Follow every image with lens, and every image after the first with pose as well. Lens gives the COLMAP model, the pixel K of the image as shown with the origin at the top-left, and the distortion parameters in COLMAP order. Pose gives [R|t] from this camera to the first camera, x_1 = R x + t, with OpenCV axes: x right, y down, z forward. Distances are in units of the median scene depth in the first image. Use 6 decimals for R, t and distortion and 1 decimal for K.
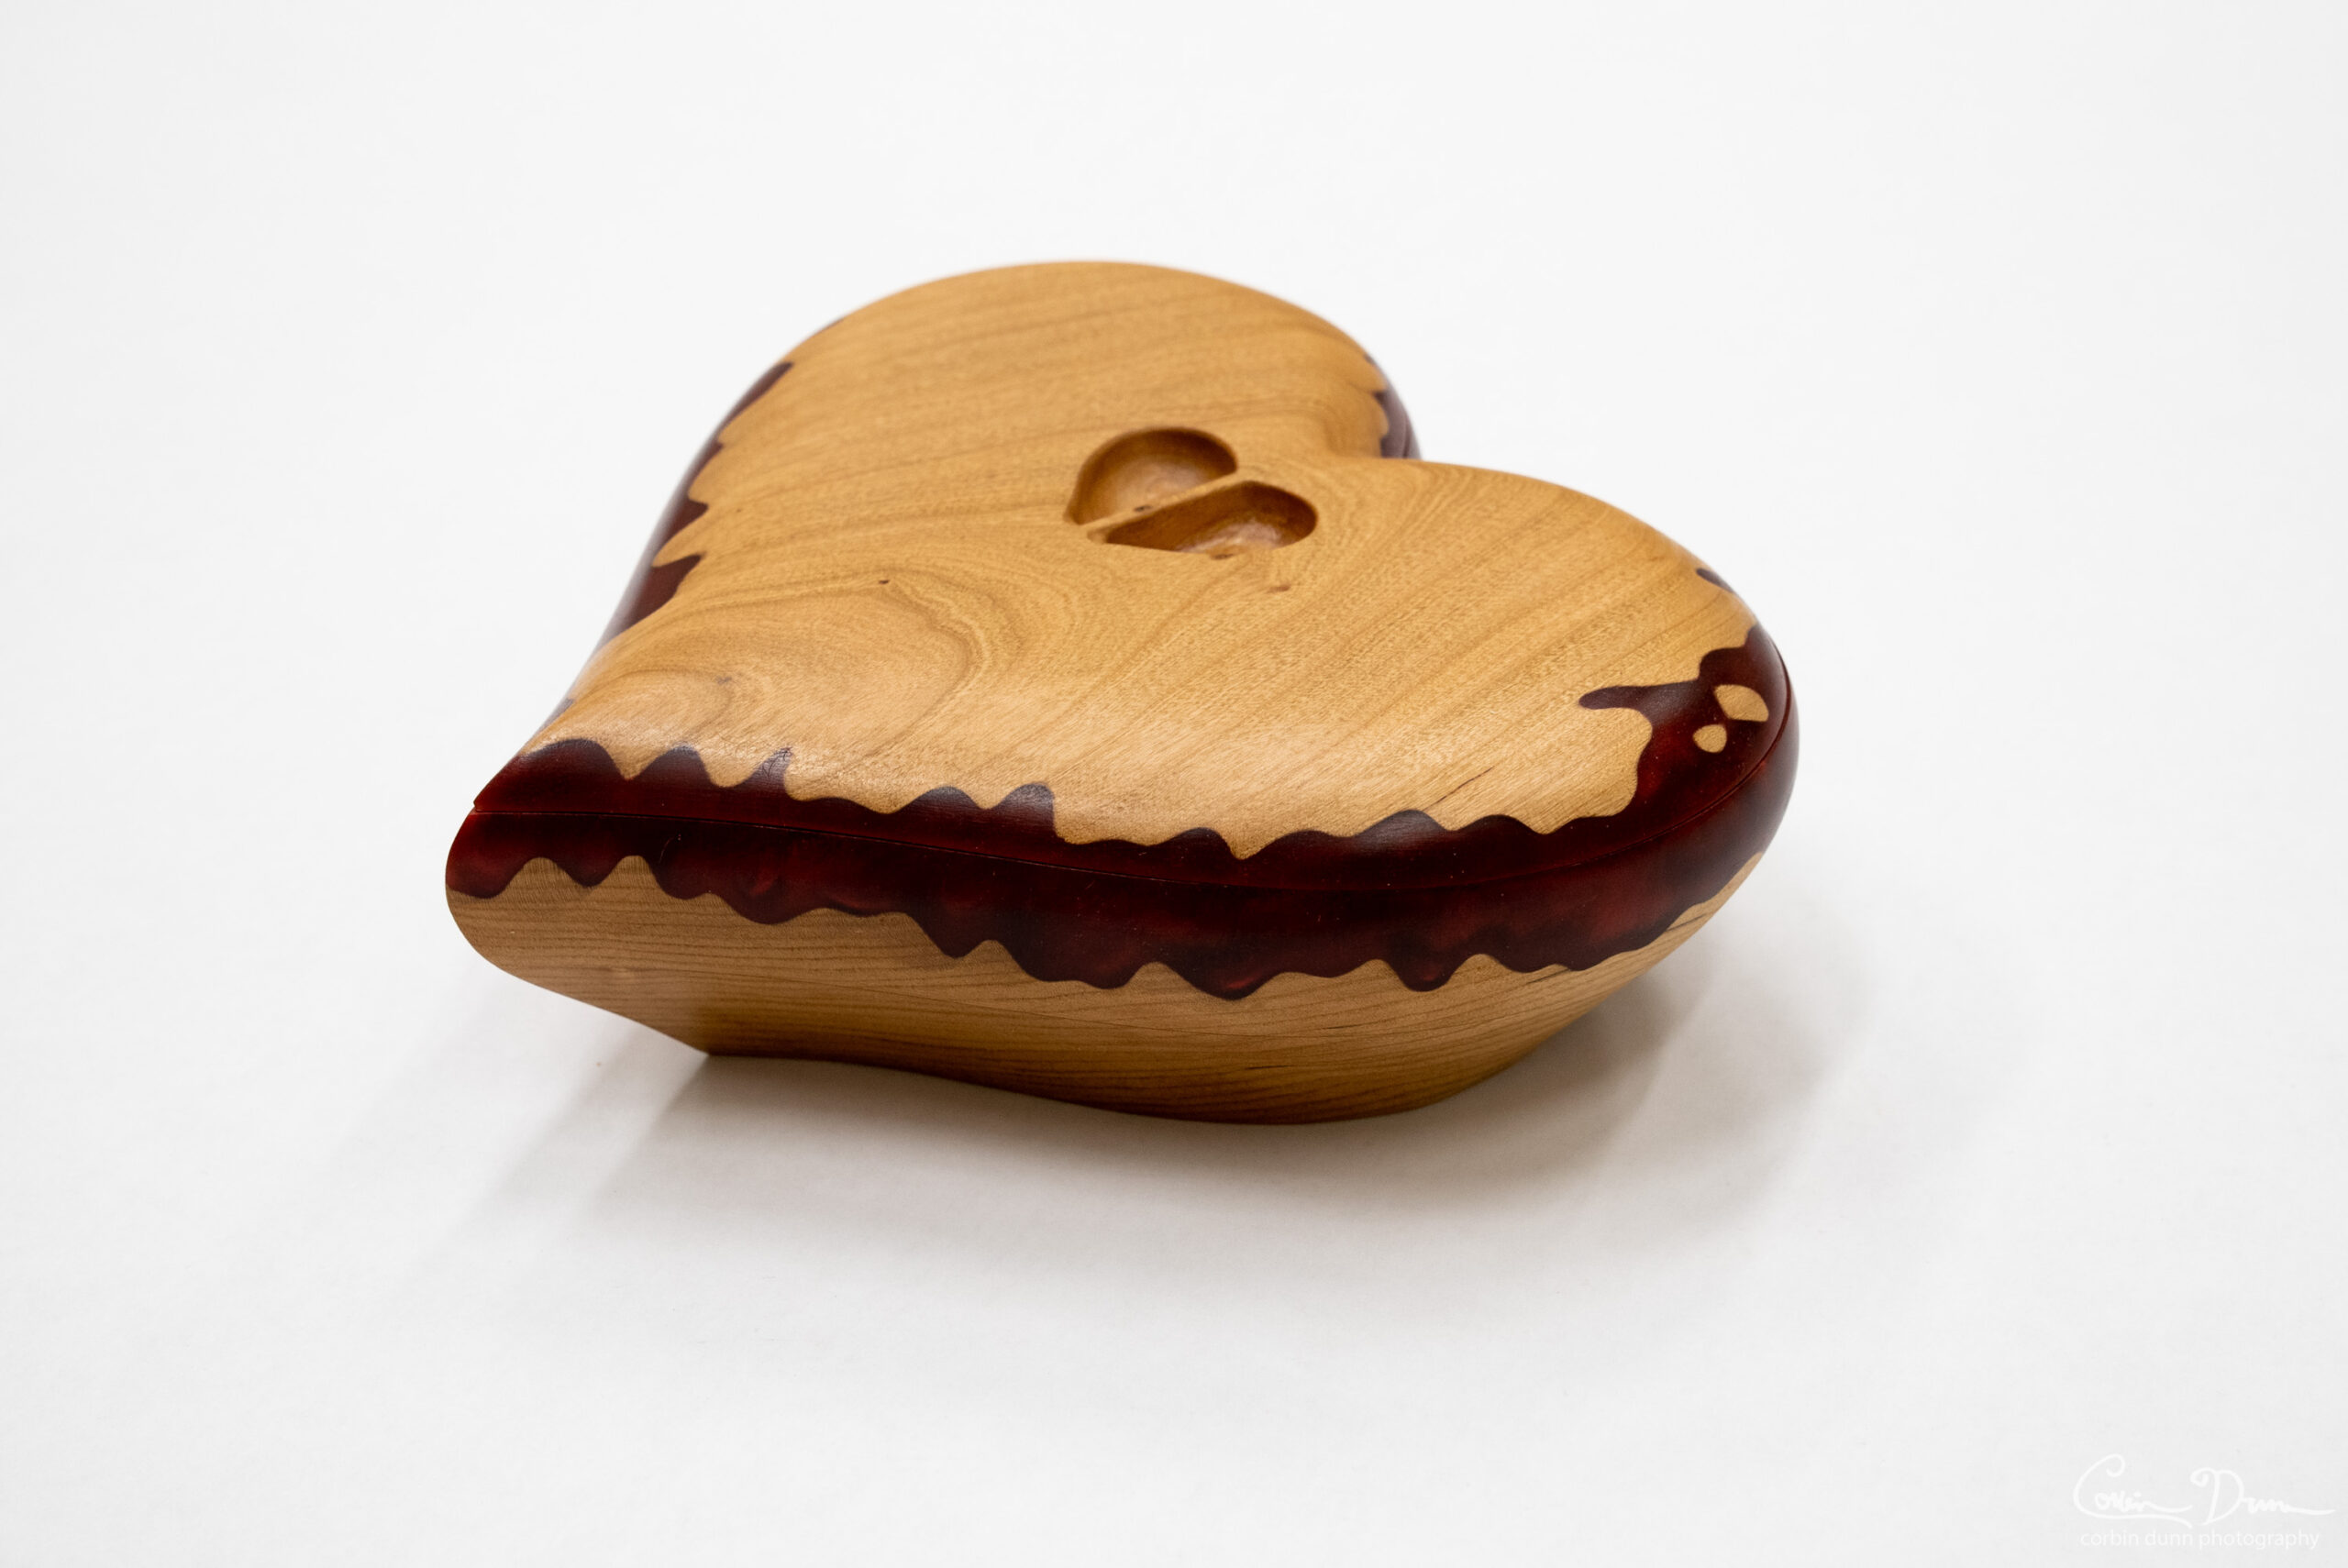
lens RADIAL K [[3731.9, 0, 1229.2], [0, 3731.9, 840.9], [0, 0, 1]] dist [0.157093, -0.005706]
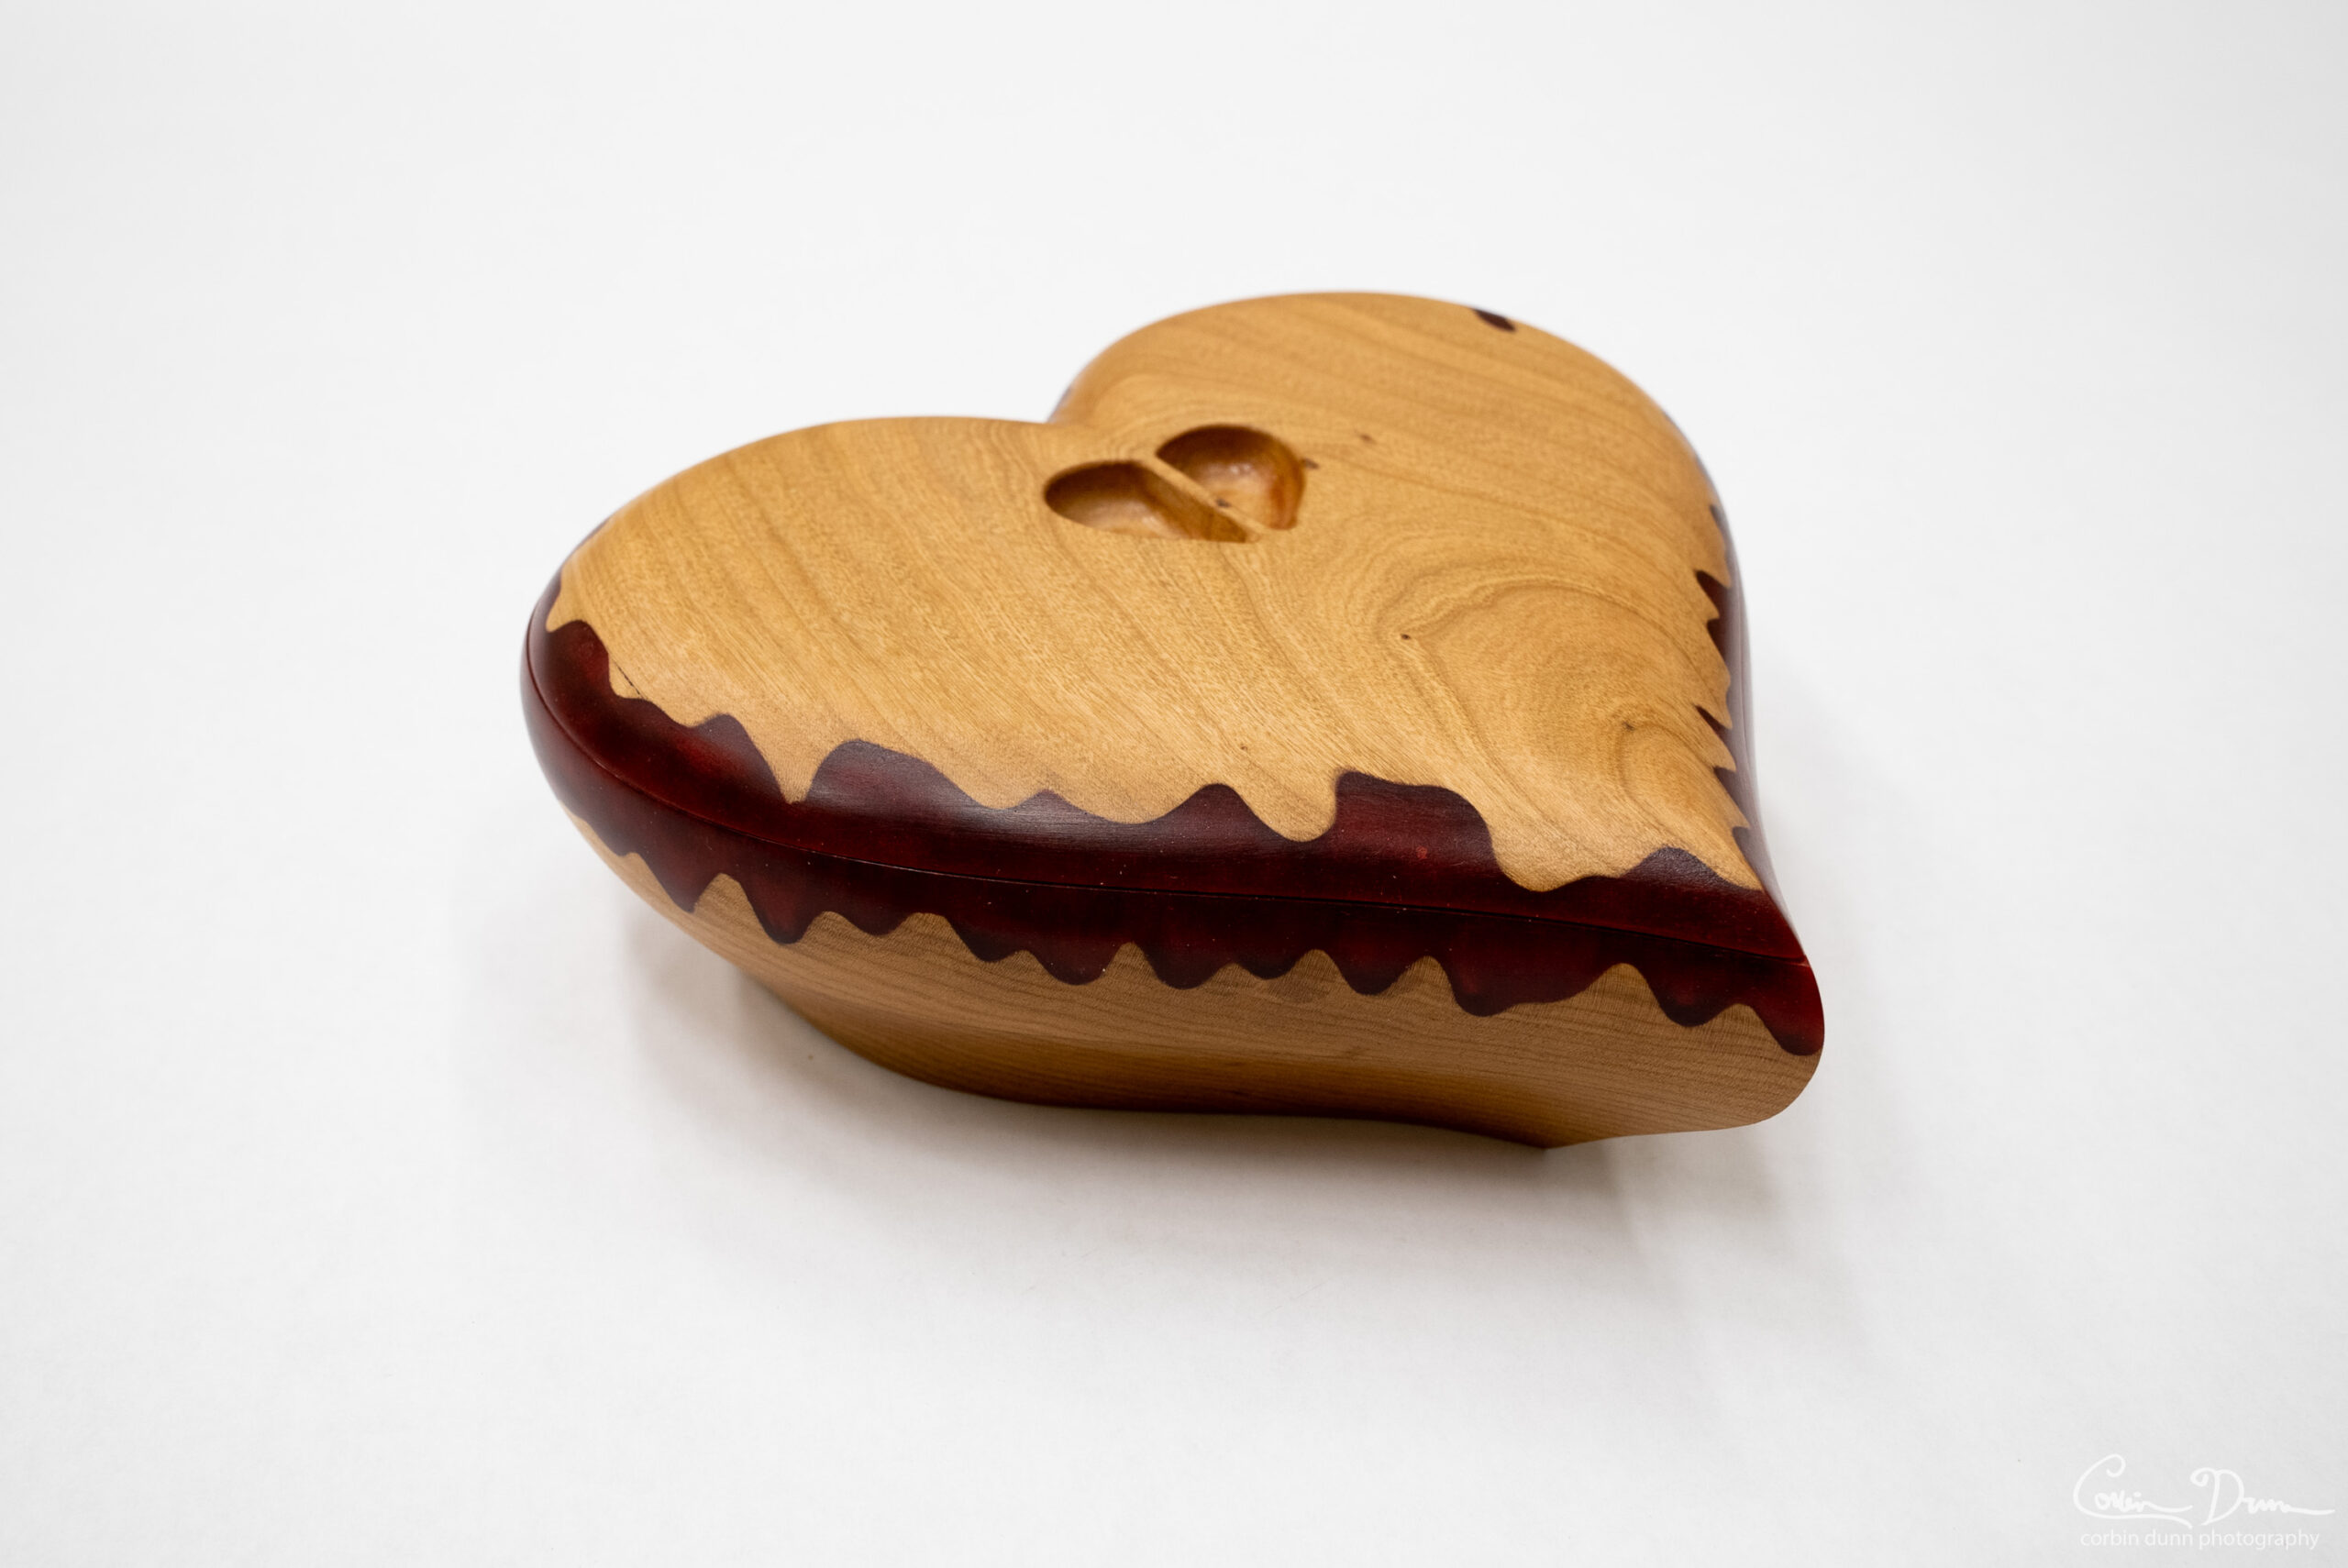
lens RADIAL K [[2297.0, 0, 1174.0], [0, 2297.0, 784.0], [0, 0, 1]] dist [-0.064450, 0.005136]
pose [[-0.052120, -0.581006, 0.812229, -0.556273], [0.547093, 0.663811, 0.509945, -0.356218], [-0.835448, 0.470943, 0.283267, 0.888720]]
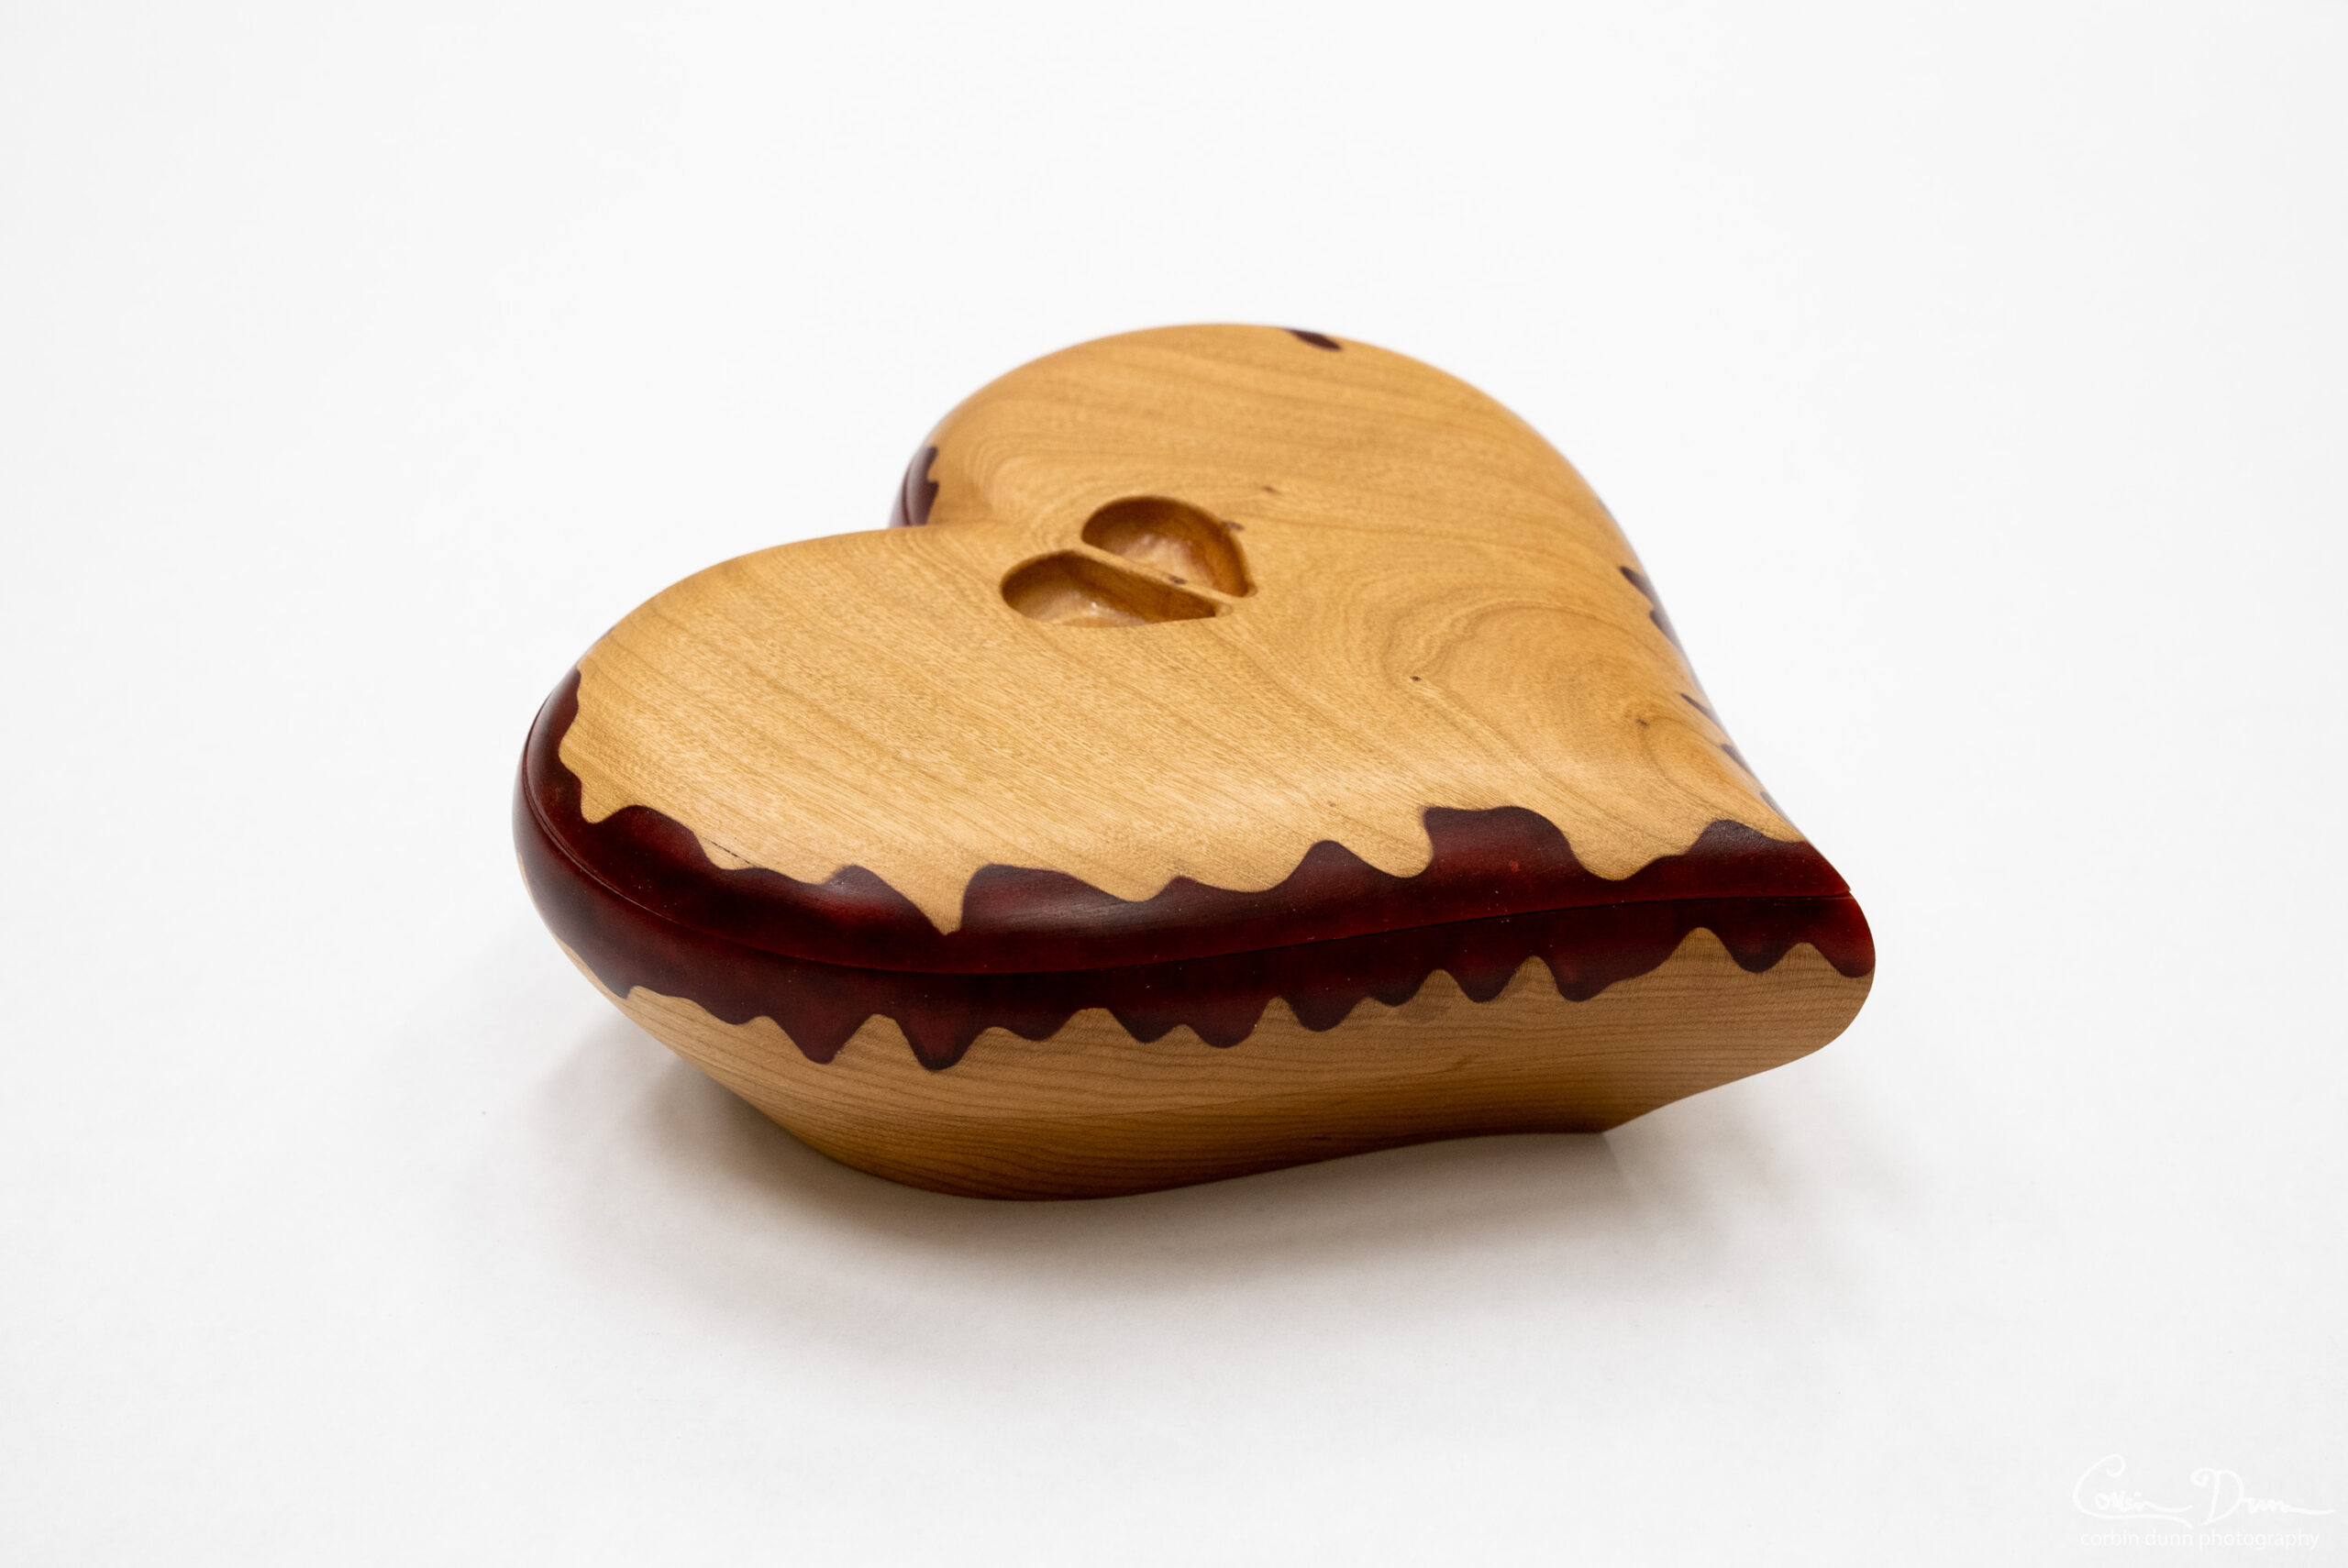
lens RADIAL K [[3731.9, 0, 1229.2], [0, 3731.9, 840.9], [0, 0, 1]] dist [0.157093, -0.005706]
pose [[-0.381944, -0.532589, 0.755293, -0.823178], [0.500238, 0.568046, 0.653518, -0.698769], [-0.777098, 0.627434, 0.049459, 0.997837]]
